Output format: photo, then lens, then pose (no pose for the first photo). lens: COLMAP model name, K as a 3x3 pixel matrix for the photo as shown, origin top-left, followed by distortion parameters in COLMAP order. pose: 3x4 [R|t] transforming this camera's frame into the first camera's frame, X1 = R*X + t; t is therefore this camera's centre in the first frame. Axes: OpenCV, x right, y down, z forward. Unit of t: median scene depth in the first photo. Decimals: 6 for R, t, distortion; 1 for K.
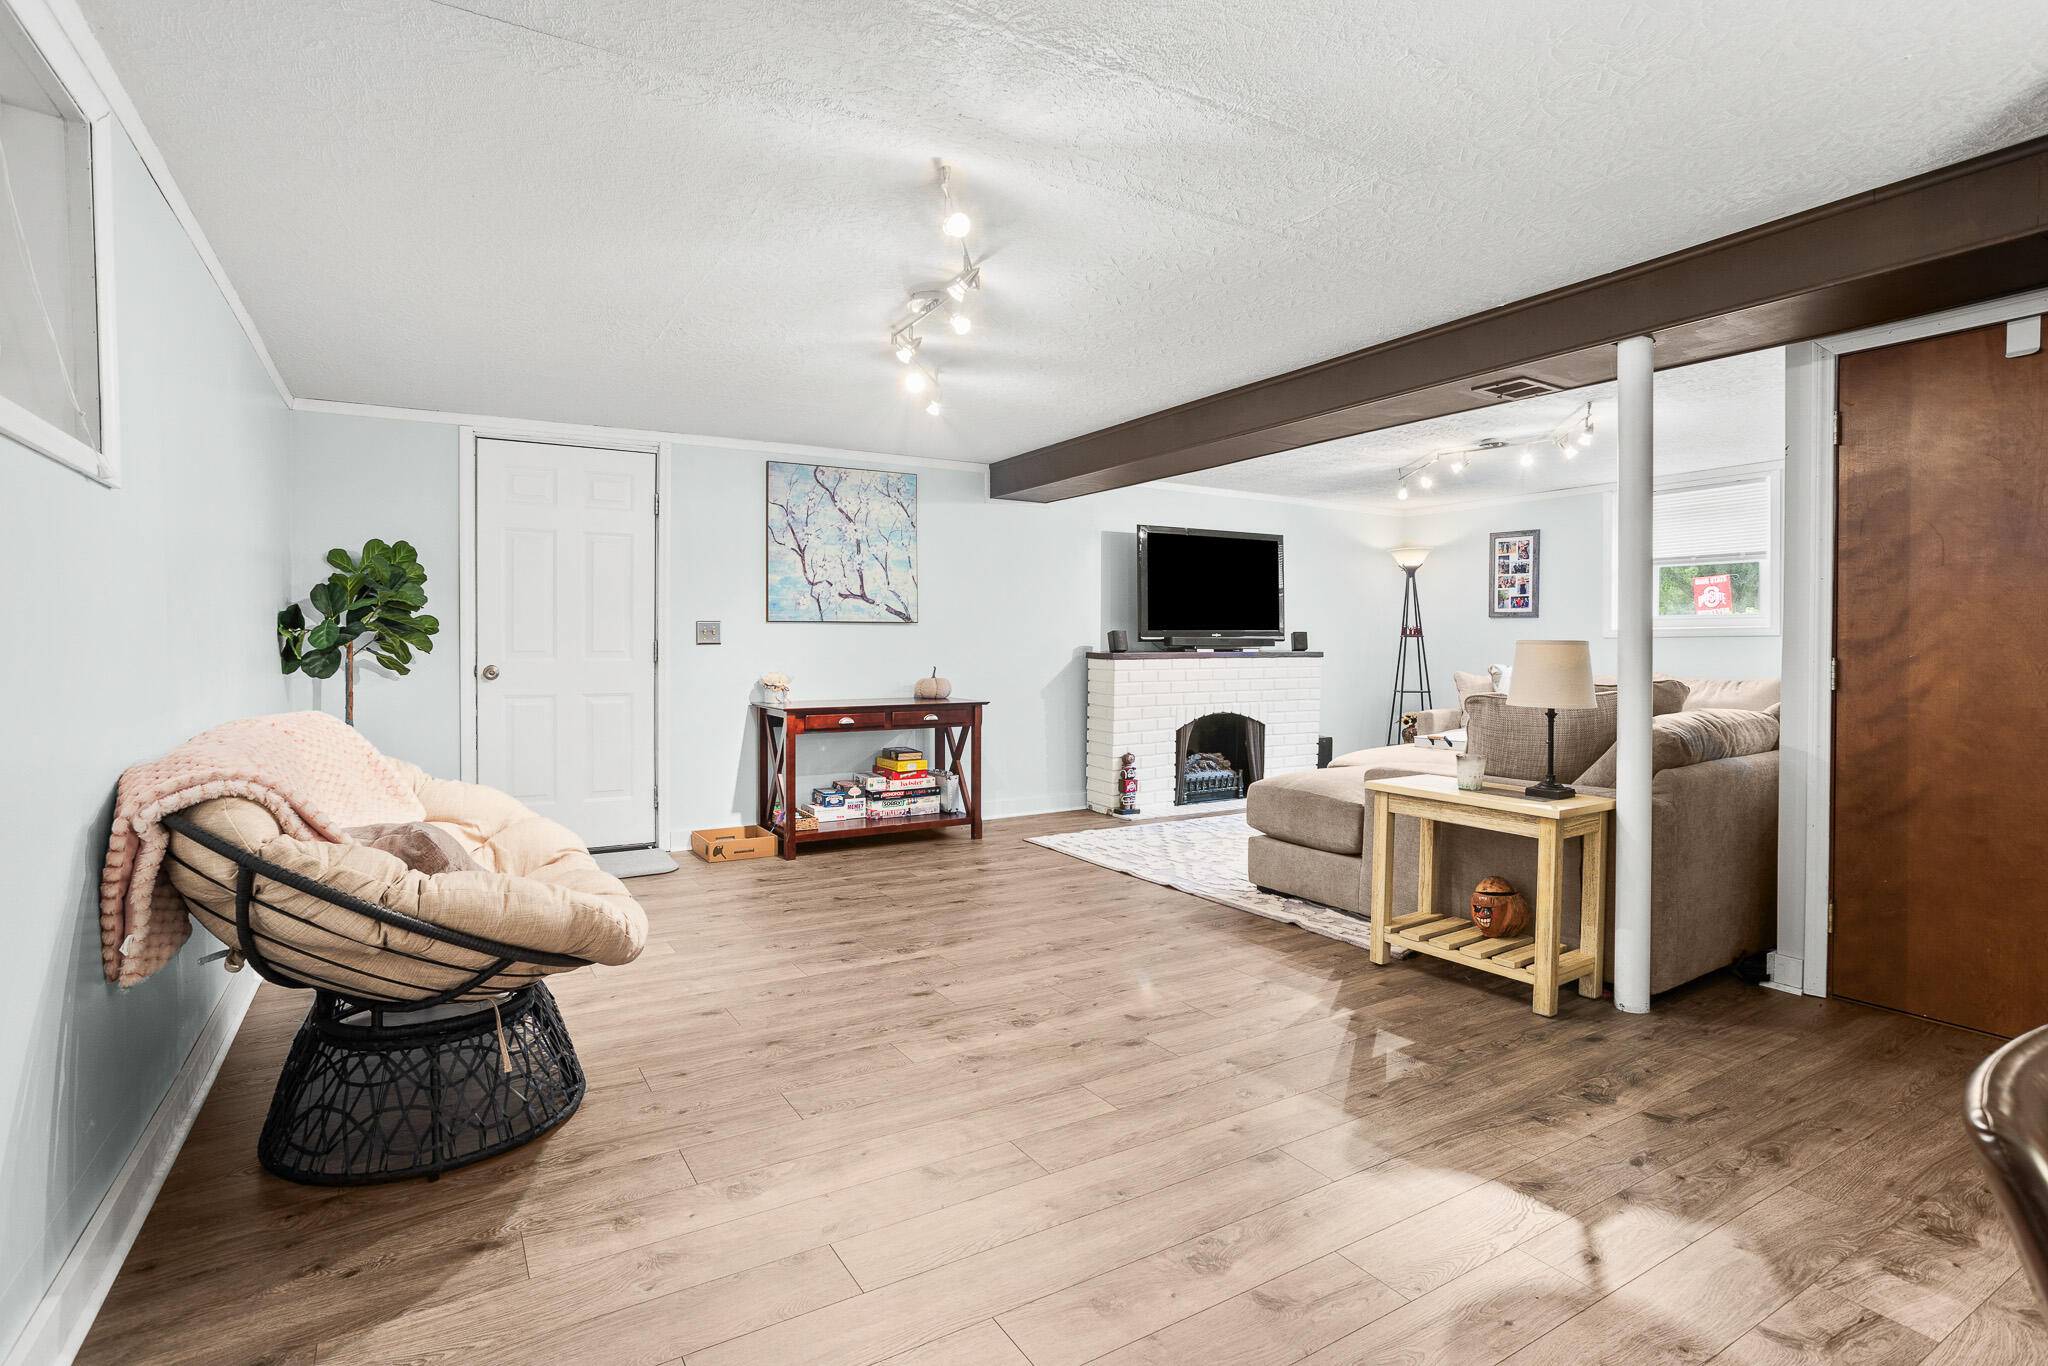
lens RADIAL K [[1013.2, 0, 1027.2], [0, 1013.2, 677.8], [0, 0, 1]] dist [-0.059028, 0.039520]
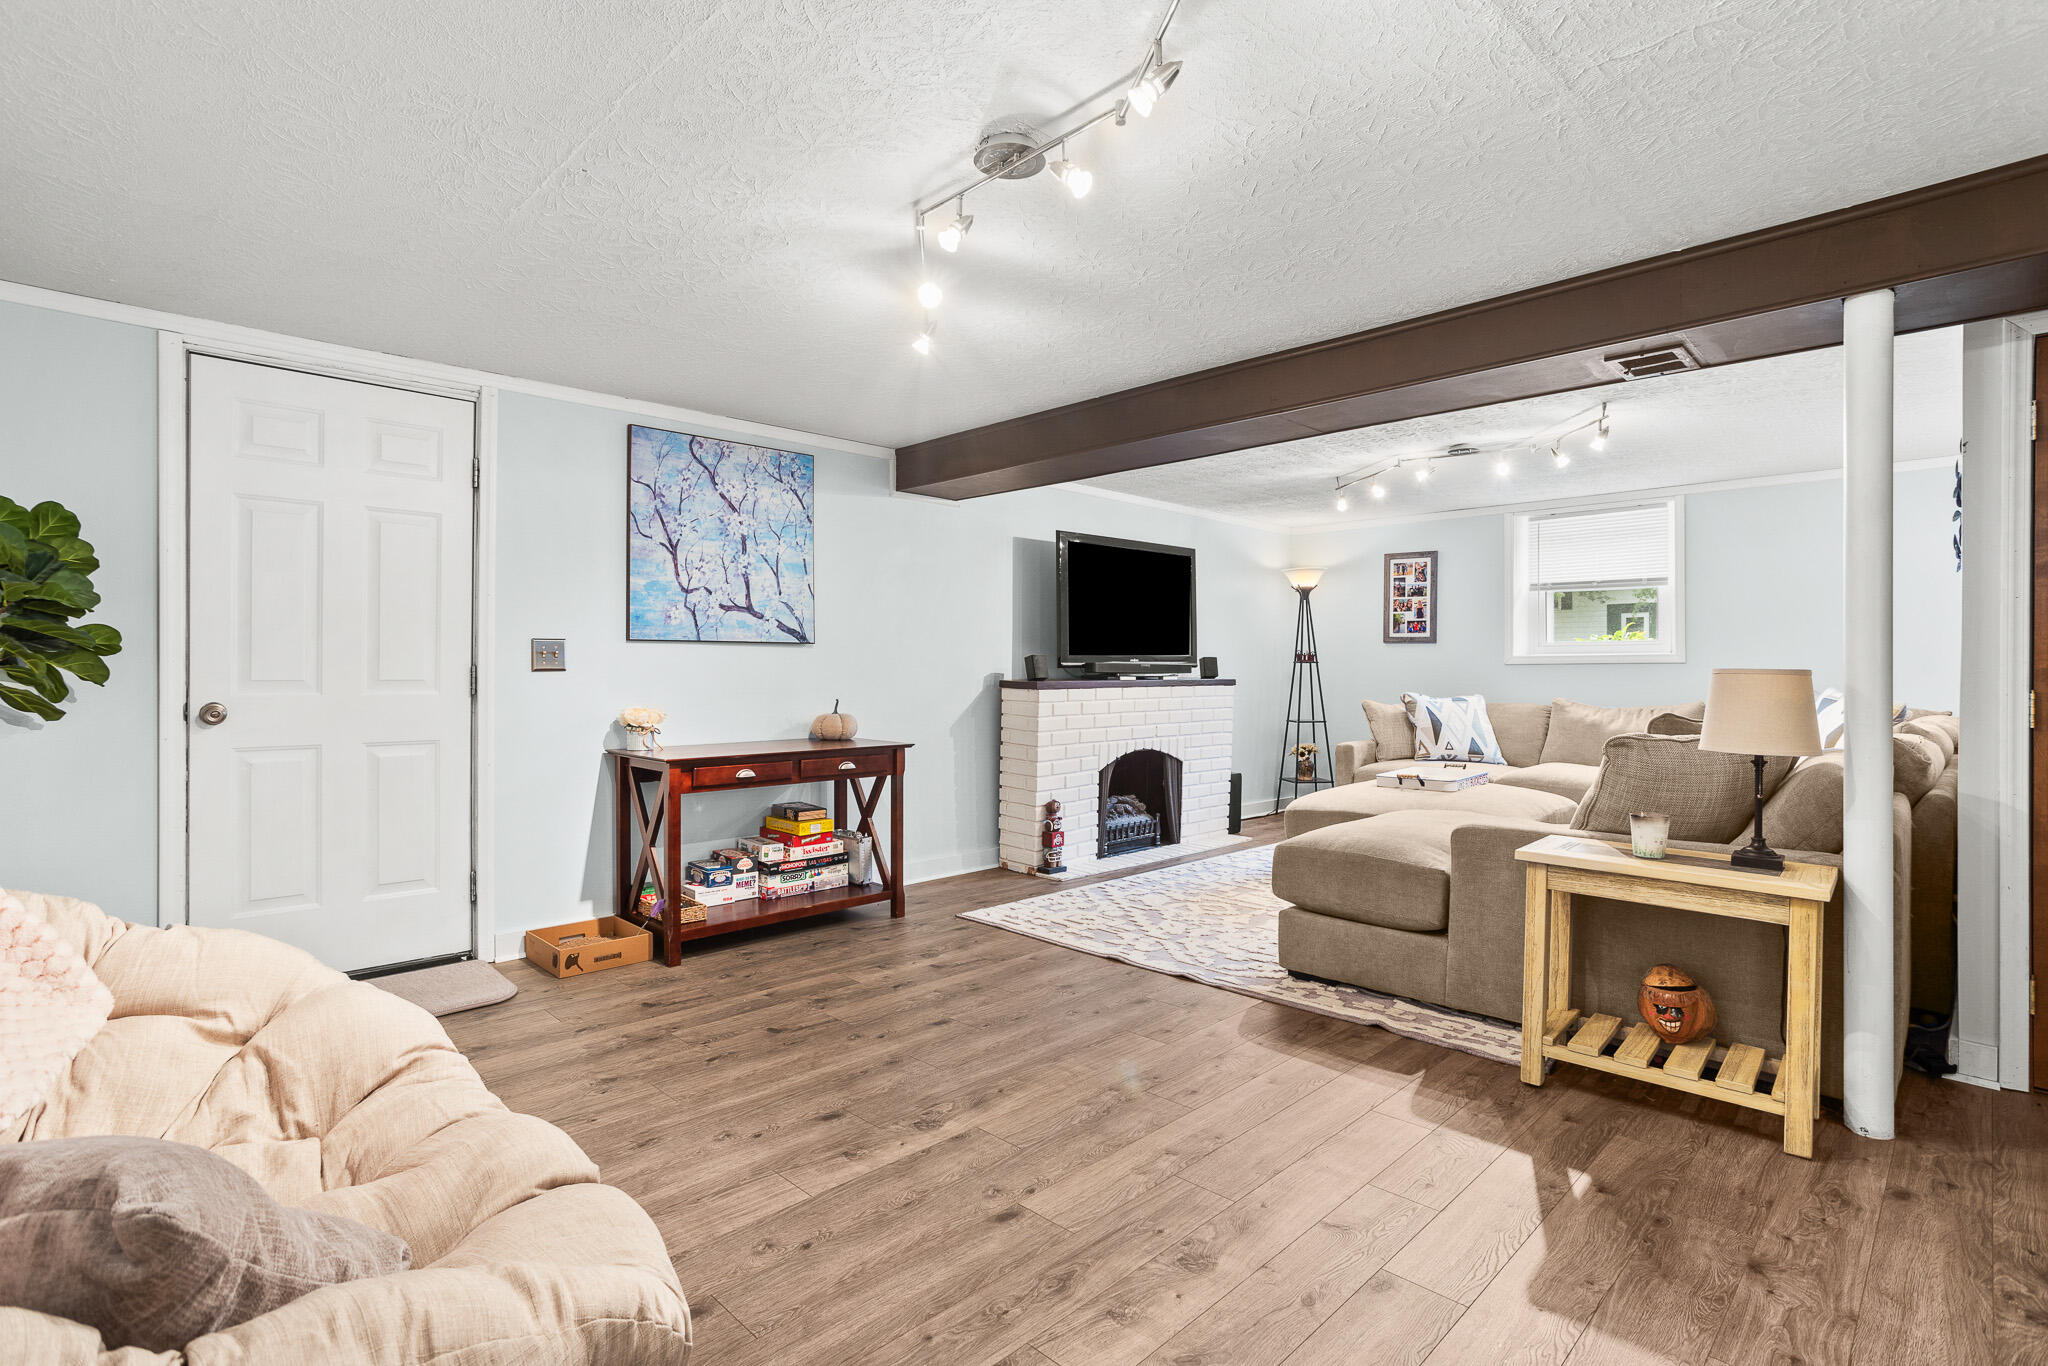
lens RADIAL K [[1043.5, 0, 1030.5], [0, 1043.5, 688.9], [0, 0, 1]] dist [-0.059346, 0.039924]
pose [[0.977712, -0.001989, 0.209941, -0.128344], [0.004969, 0.999894, -0.013670, -0.008139], [-0.209892, 0.014408, 0.977618, 0.195462]]
